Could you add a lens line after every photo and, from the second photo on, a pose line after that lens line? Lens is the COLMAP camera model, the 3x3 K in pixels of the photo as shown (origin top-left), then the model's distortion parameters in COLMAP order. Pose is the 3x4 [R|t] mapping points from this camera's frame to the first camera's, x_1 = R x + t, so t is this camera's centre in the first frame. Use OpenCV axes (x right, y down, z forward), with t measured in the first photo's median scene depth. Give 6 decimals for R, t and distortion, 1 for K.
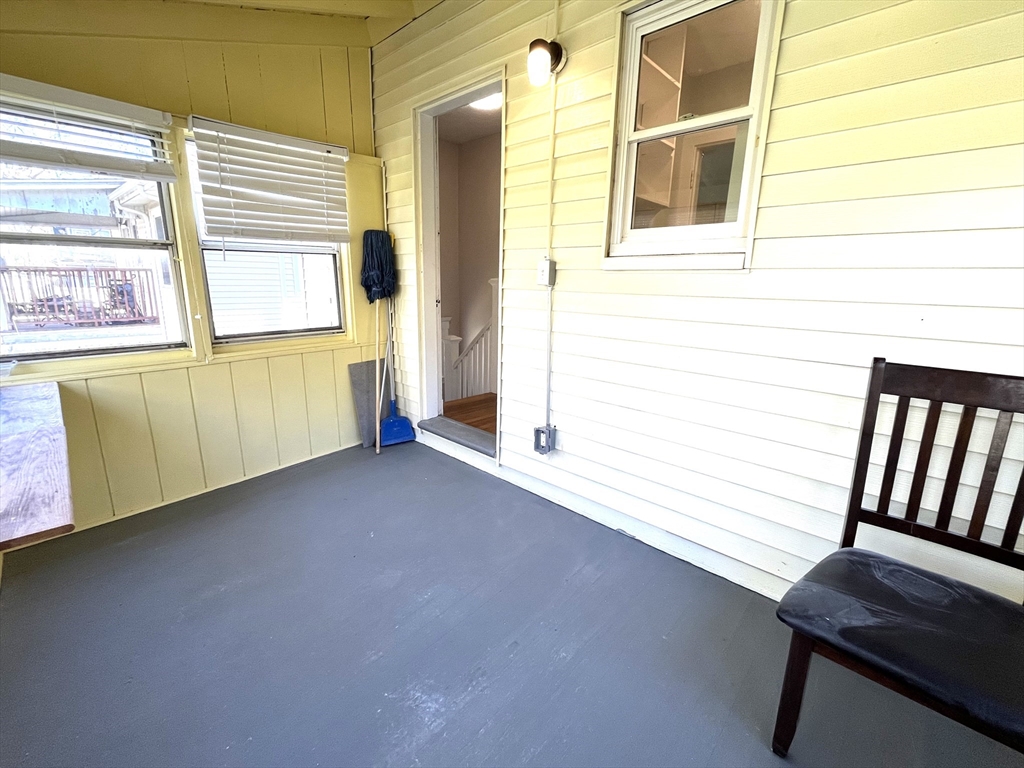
lens RADIAL K [[436.1, 0, 506.4], [0, 436.1, 383.2], [0, 0, 1]] dist [-0.000499, -0.000199]
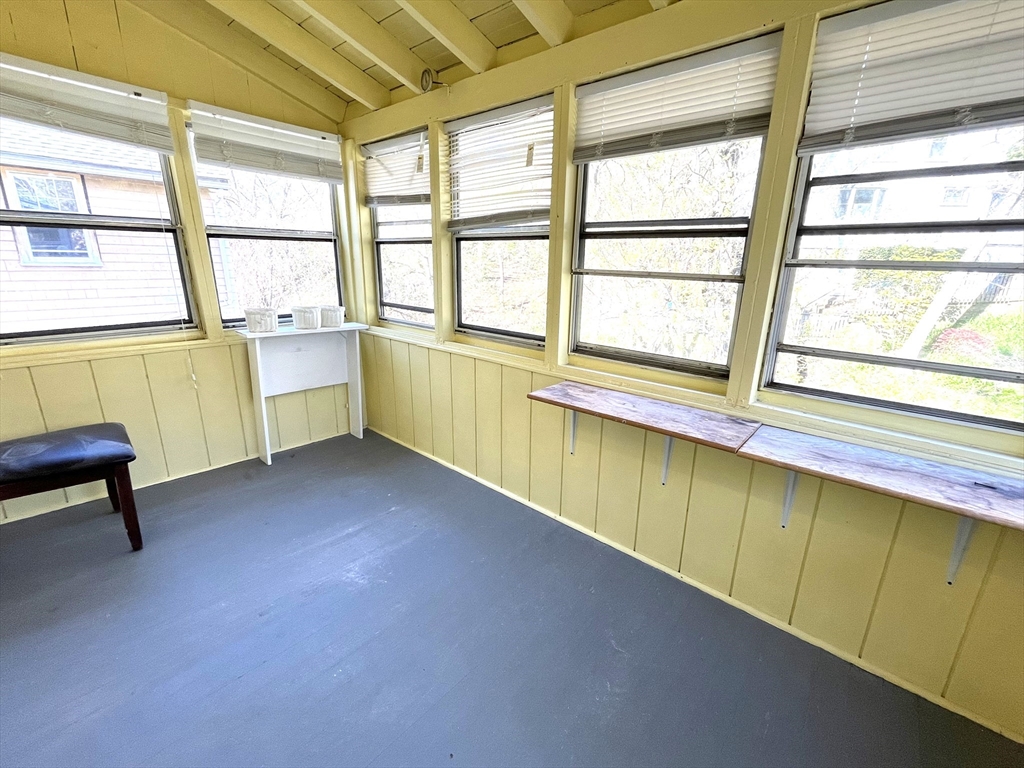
lens RADIAL K [[436.1, 0, 506.4], [0, 436.1, 383.2], [0, 0, 1]] dist [-0.000499, -0.000199]
pose [[-0.999047, -0.021996, -0.037691, -0.629769], [-0.037872, 0.866125, 0.498391, -0.517563], [0.021683, 0.499343, -0.866133, 2.013579]]
